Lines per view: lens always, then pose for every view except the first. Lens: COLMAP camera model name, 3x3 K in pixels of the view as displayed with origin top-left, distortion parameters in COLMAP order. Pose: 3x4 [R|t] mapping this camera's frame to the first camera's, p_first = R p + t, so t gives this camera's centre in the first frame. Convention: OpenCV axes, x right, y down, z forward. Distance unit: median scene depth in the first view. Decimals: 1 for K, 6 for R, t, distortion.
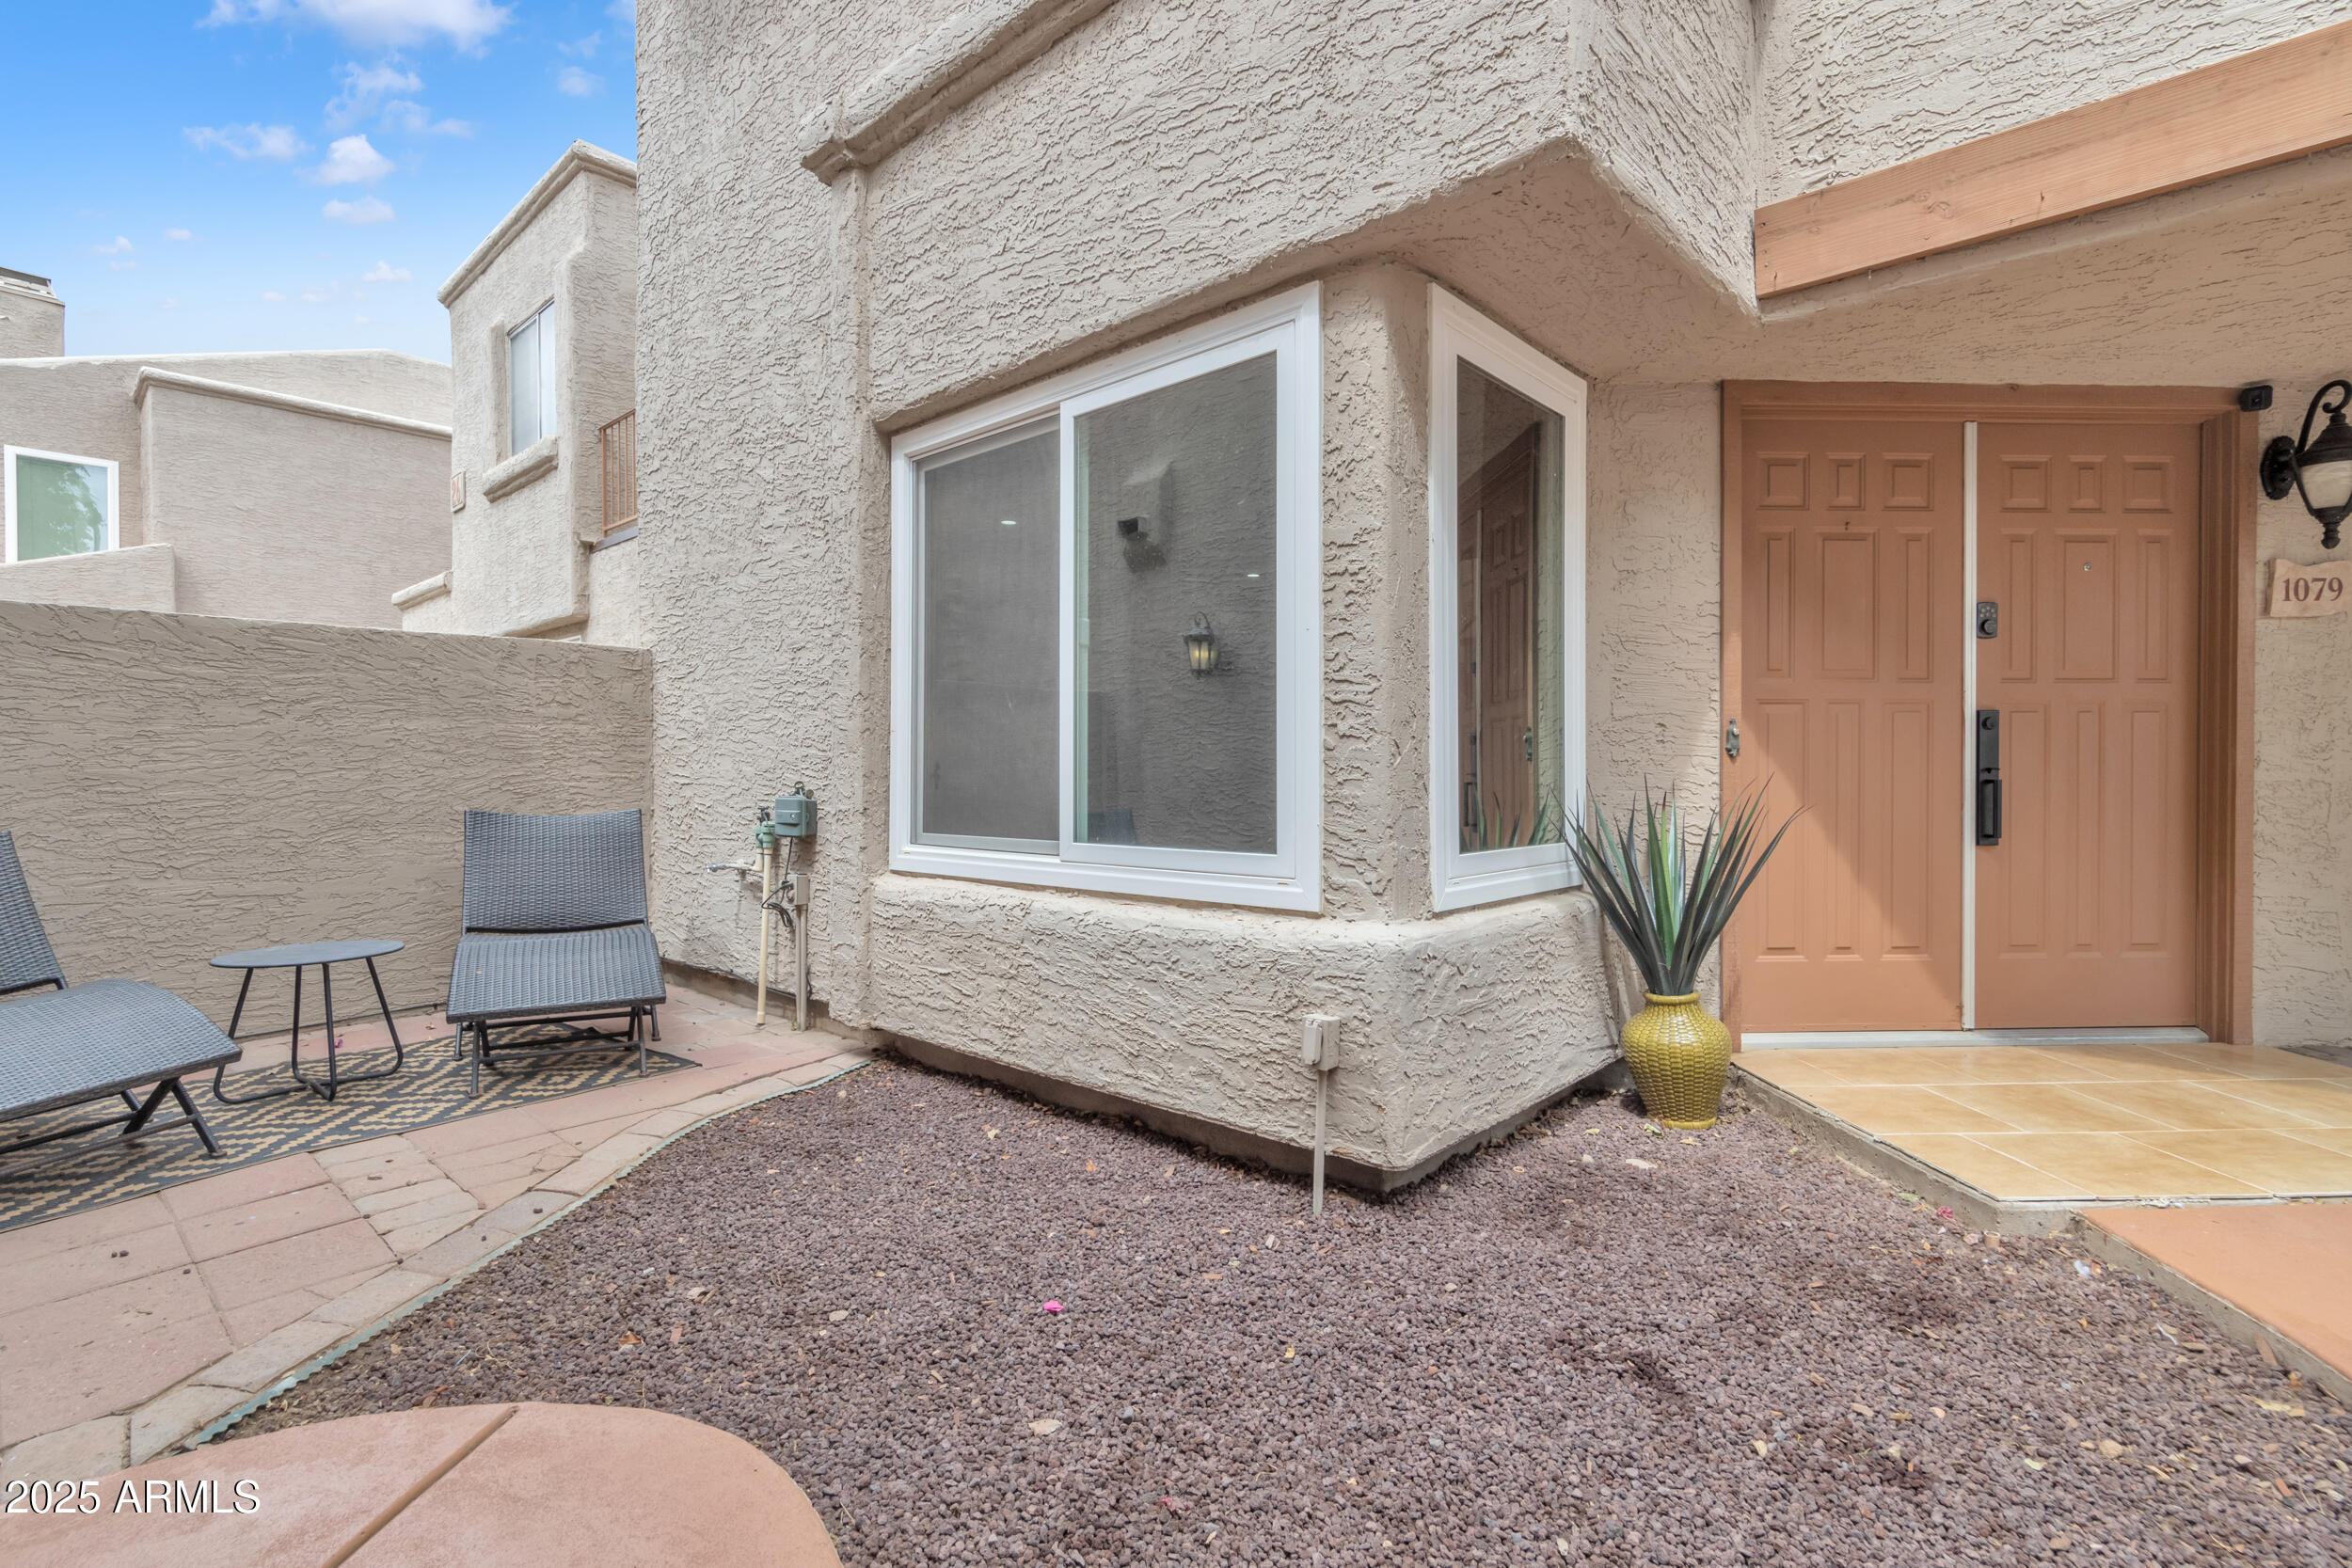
lens RADIAL K [[1097.3, 0, 1186.6], [0, 1097.3, 781.0], [0, 0, 1]] dist [-0.001786, 0.001175]
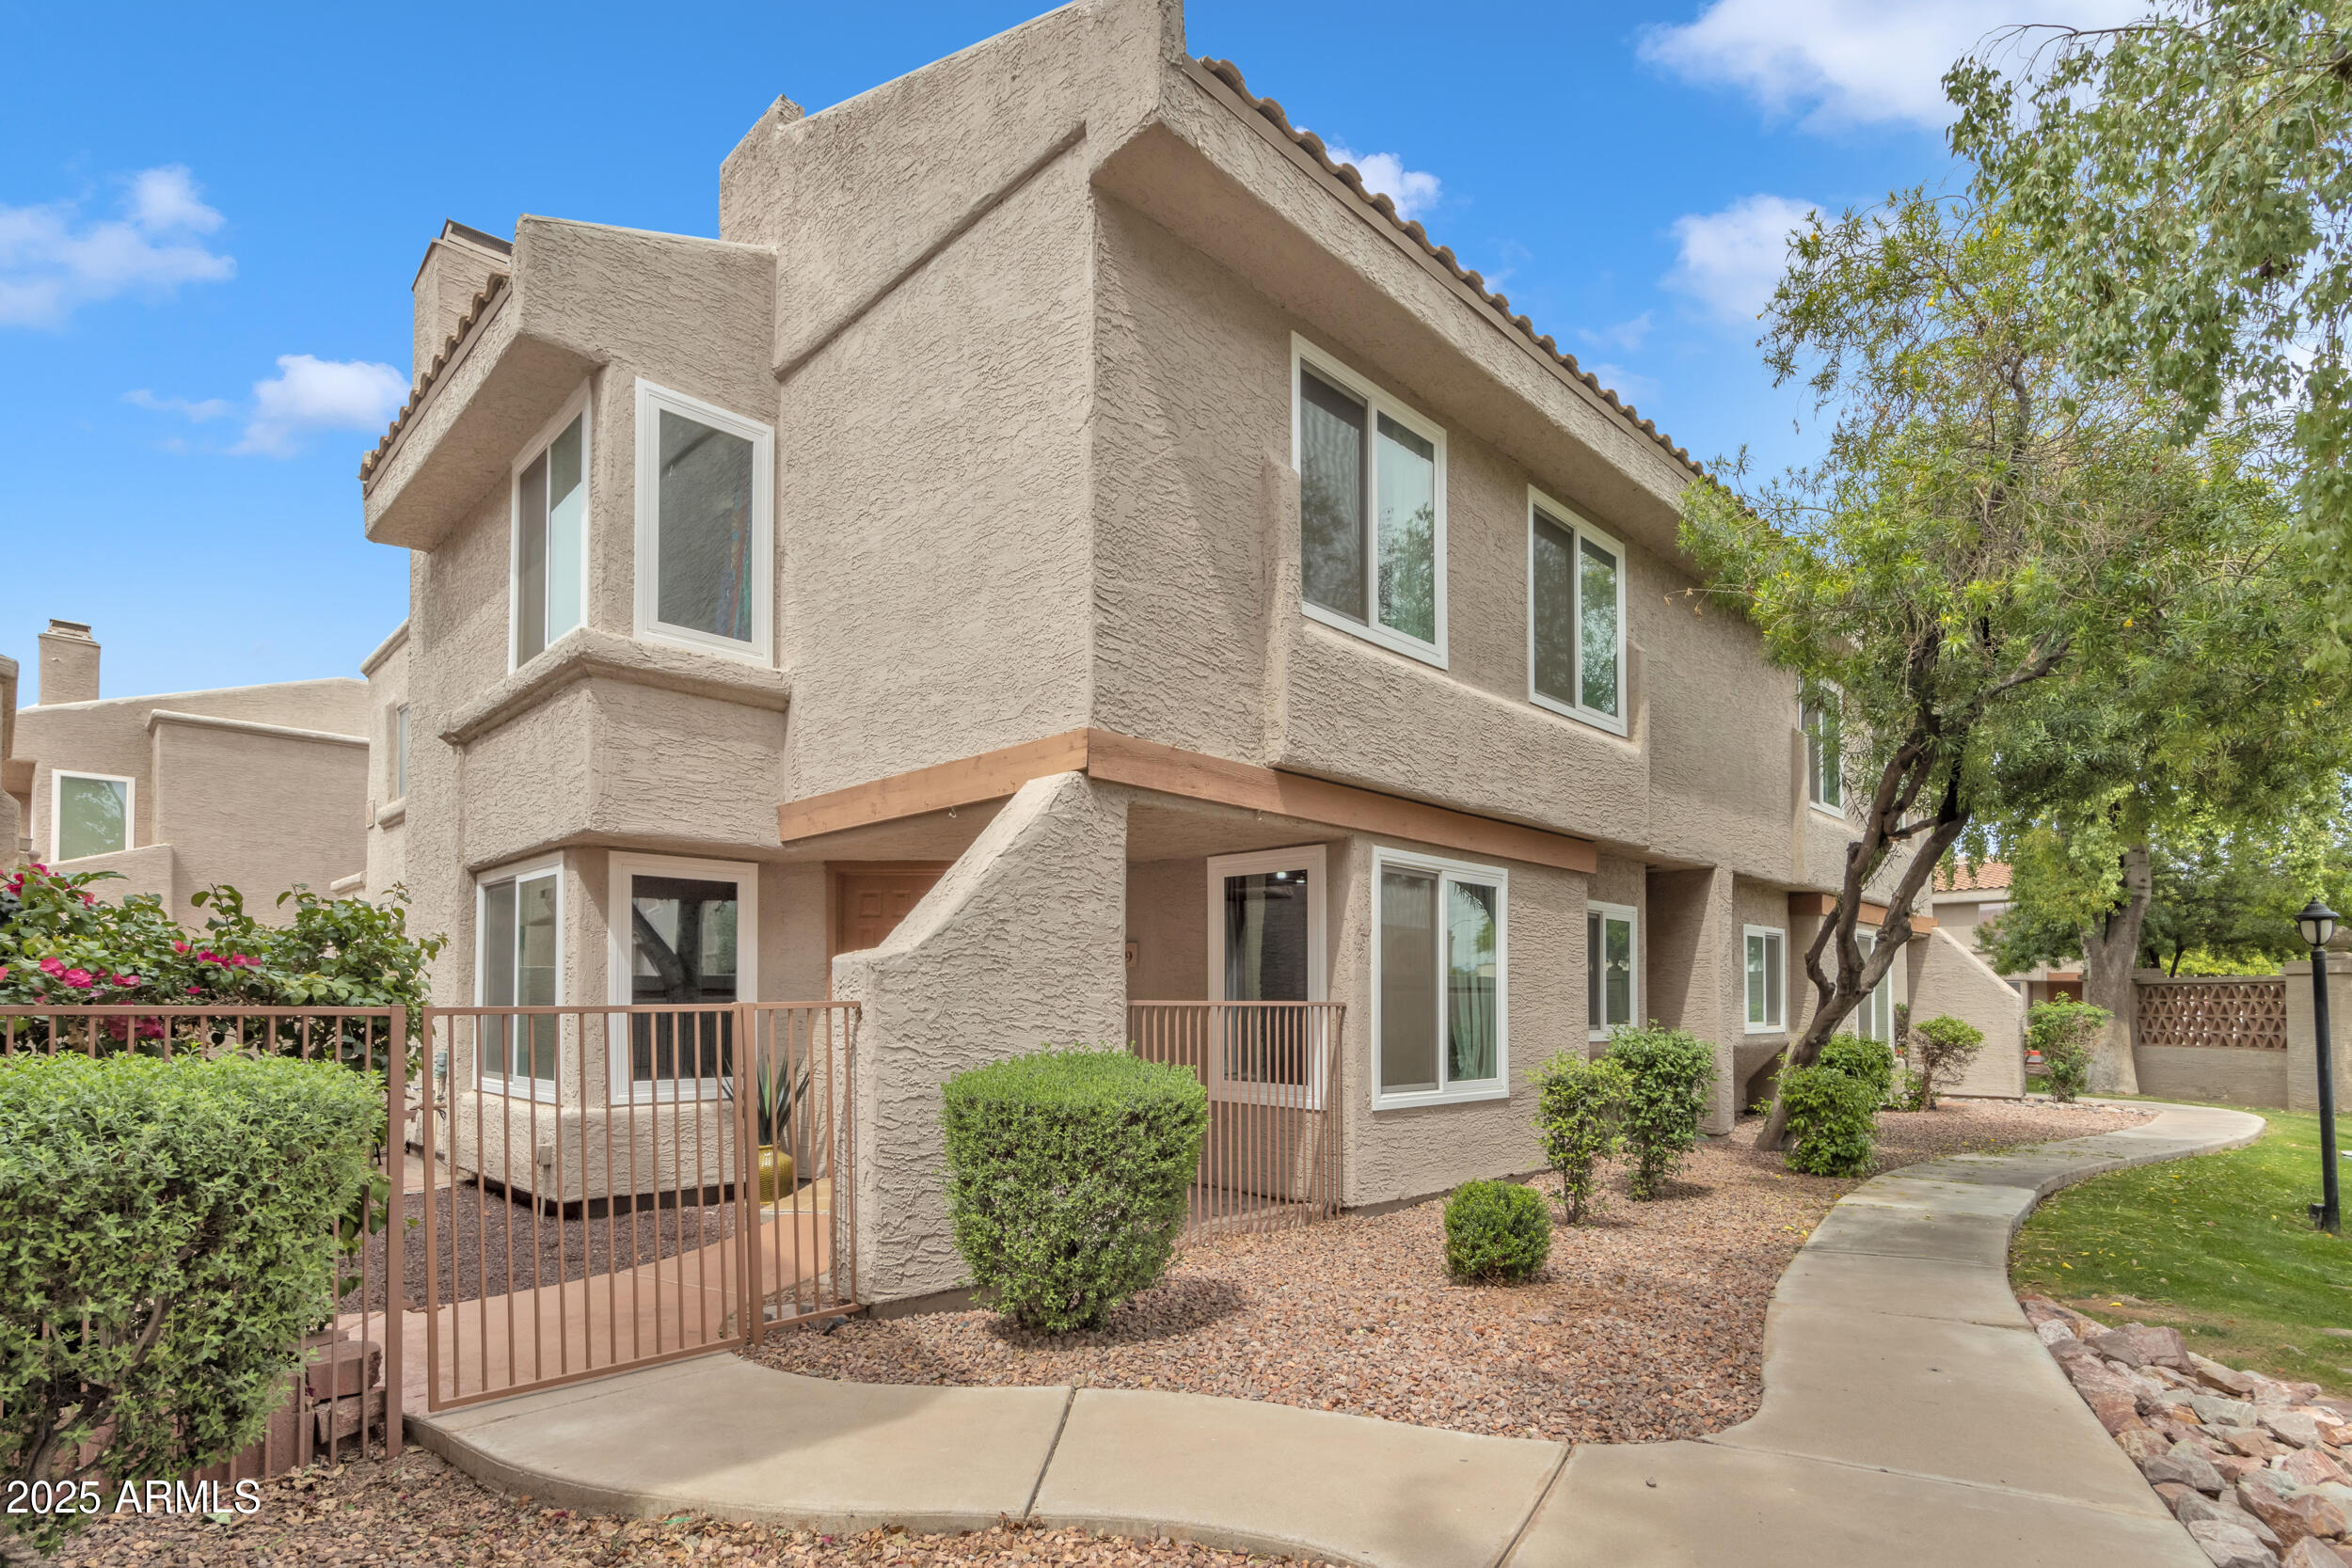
lens RADIAL K [[1176.6, 0, 1175.7], [0, 1176.6, 992.7], [0, 0, 1]] dist [-0.003788, -0.000747]
pose [[0.998740, 0.008235, -0.049509, 1.236978], [-0.009408, 0.999679, -0.023510, -0.059318], [0.049300, 0.023946, 0.998497, -1.205232]]
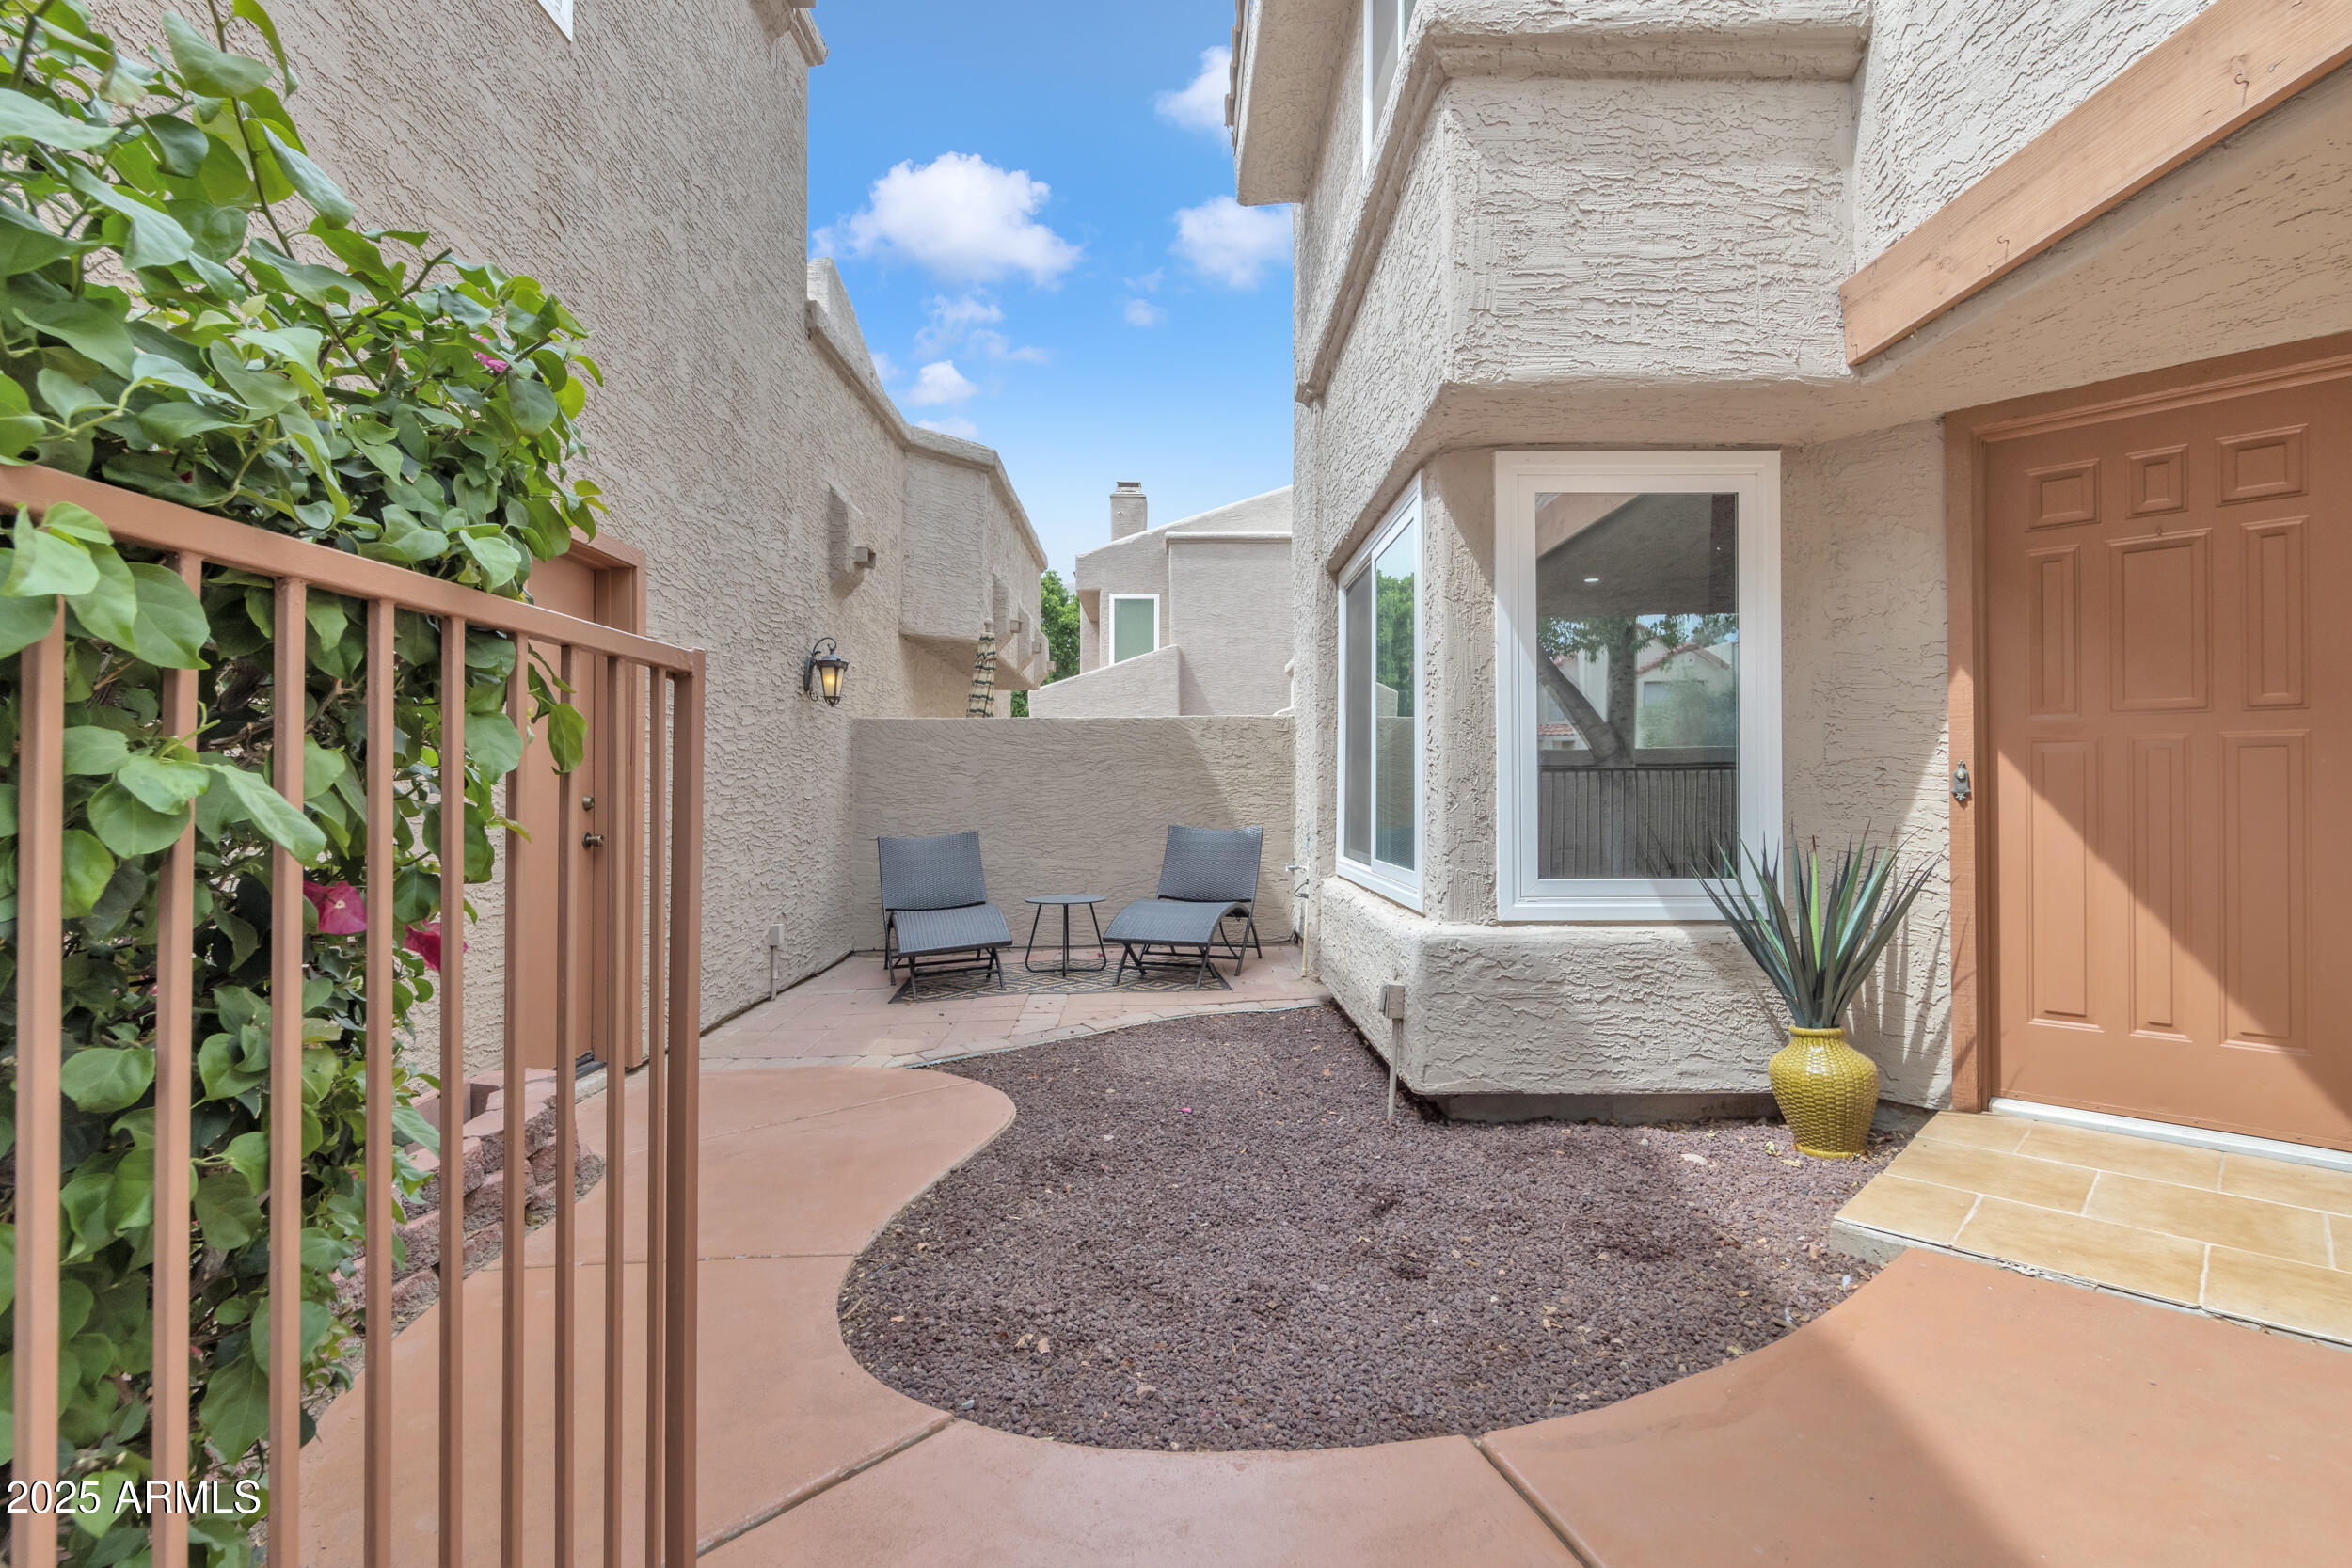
lens RADIAL K [[1097.3, 0, 1186.6], [0, 1097.3, 781.0], [0, 0, 1]] dist [-0.001786, 0.001175]
pose [[0.684986, -0.006099, -0.728530, 0.707043], [-0.004145, 0.999916, -0.012268, -0.024171], [0.728544, 0.011424, 0.684904, -0.144158]]
